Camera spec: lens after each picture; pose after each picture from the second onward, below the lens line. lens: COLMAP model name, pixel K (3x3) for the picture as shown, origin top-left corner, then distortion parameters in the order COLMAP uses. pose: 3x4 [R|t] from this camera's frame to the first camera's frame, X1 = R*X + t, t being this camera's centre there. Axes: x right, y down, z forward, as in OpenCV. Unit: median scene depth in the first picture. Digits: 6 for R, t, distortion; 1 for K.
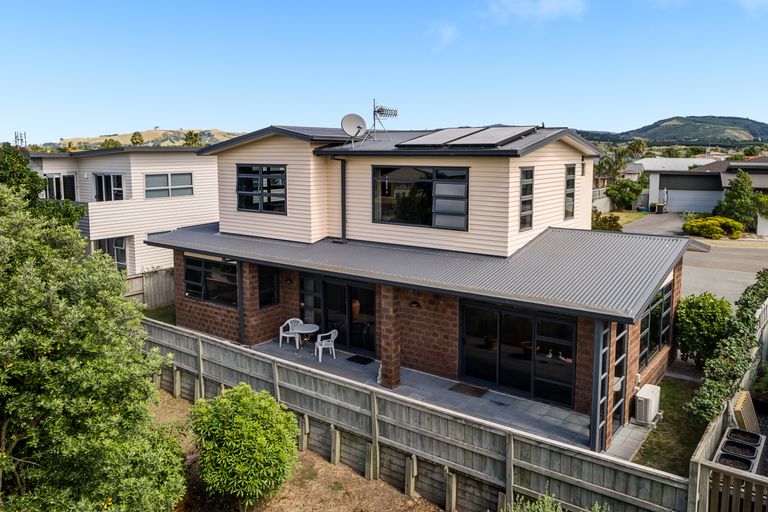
lens RADIAL K [[594.0, 0, 384.0], [0, 594.0, 256.0], [0, 0, 1]] dist [-0.012733, 0.002194]
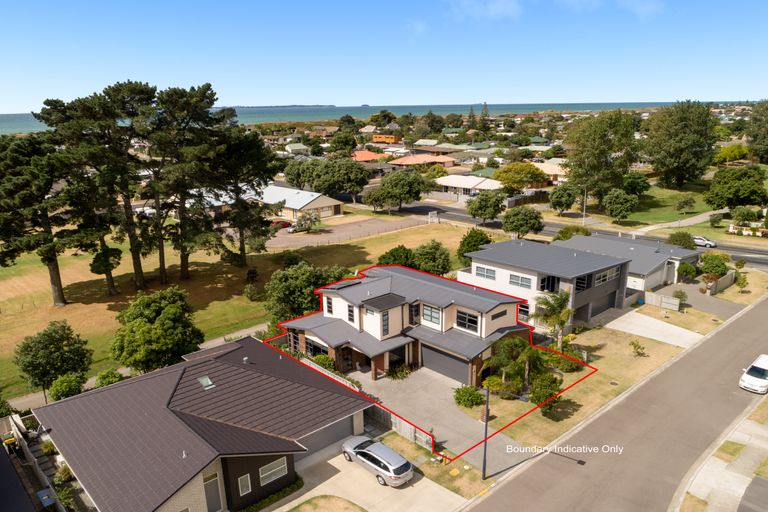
lens RADIAL K [[594.0, 0, 384.0], [0, 594.0, 256.0], [0, 0, 1]] dist [-0.012733, 0.002194]
pose [[-0.177590, 0.253210, -0.950971, 3.081072], [-0.160485, 0.945944, 0.281841, -1.264298], [0.970931, 0.202668, -0.127354, 1.499893]]
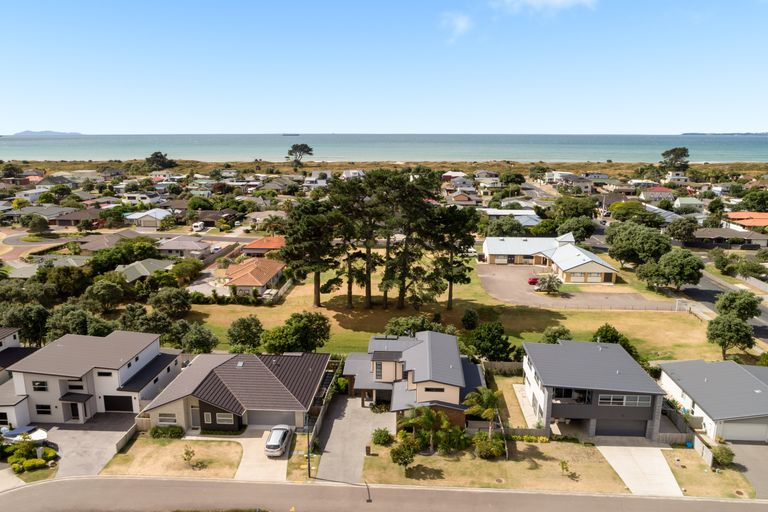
lens RADIAL K [[594.0, 0, 384.0], [0, 594.0, 256.0], [0, 0, 1]] dist [-0.012733, 0.002194]
pose [[-0.836383, 0.117840, -0.535328, 2.429474], [-0.092609, 0.932201, 0.349893, -2.316203], [0.540265, 0.342221, -0.768764, 4.153330]]
